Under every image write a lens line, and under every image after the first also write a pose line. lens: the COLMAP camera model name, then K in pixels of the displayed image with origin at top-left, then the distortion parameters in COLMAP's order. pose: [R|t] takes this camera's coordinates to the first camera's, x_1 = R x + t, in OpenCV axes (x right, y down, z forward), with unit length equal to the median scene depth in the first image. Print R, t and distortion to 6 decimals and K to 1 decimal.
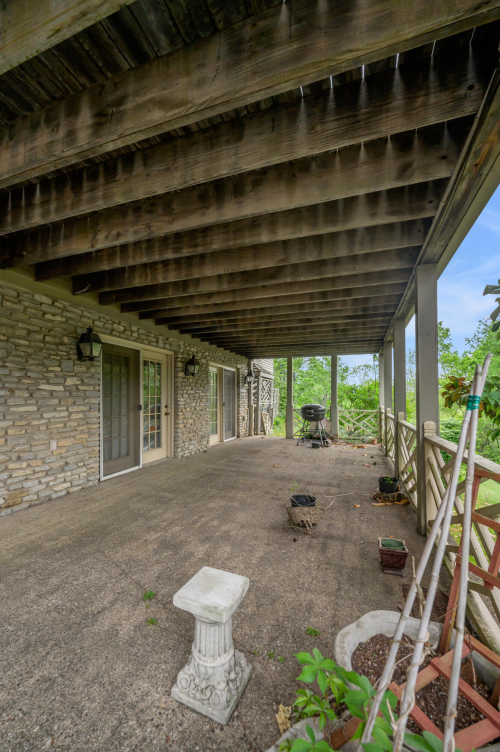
lens RADIAL K [[304.3, 0, 251.5], [0, 304.3, 393.0], [0, 0, 1]] dist [0.003885, 0.000248]
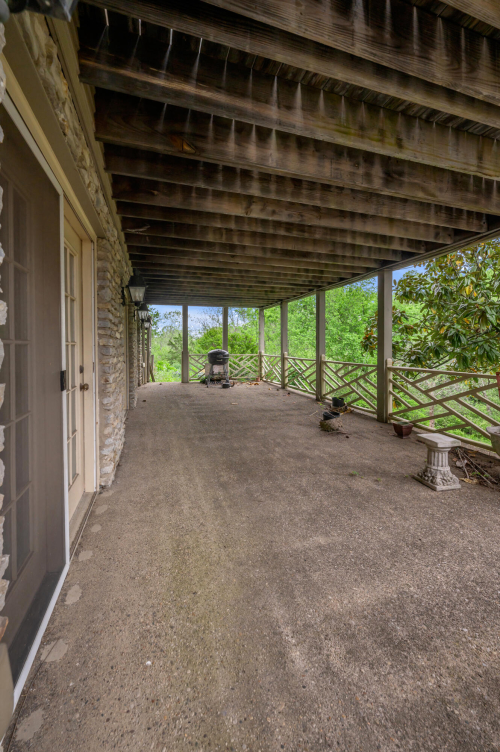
lens RADIAL K [[307.4, 0, 251.2], [0, 307.4, 349.0], [0, 0, 1]] dist [0.000653, 0.000000]
pose [[0.790642, -0.011903, 0.612163, -1.303813], [-0.010048, 0.999424, 0.032410, -0.015366], [-0.612197, -0.031775, 0.790067, 0.075550]]
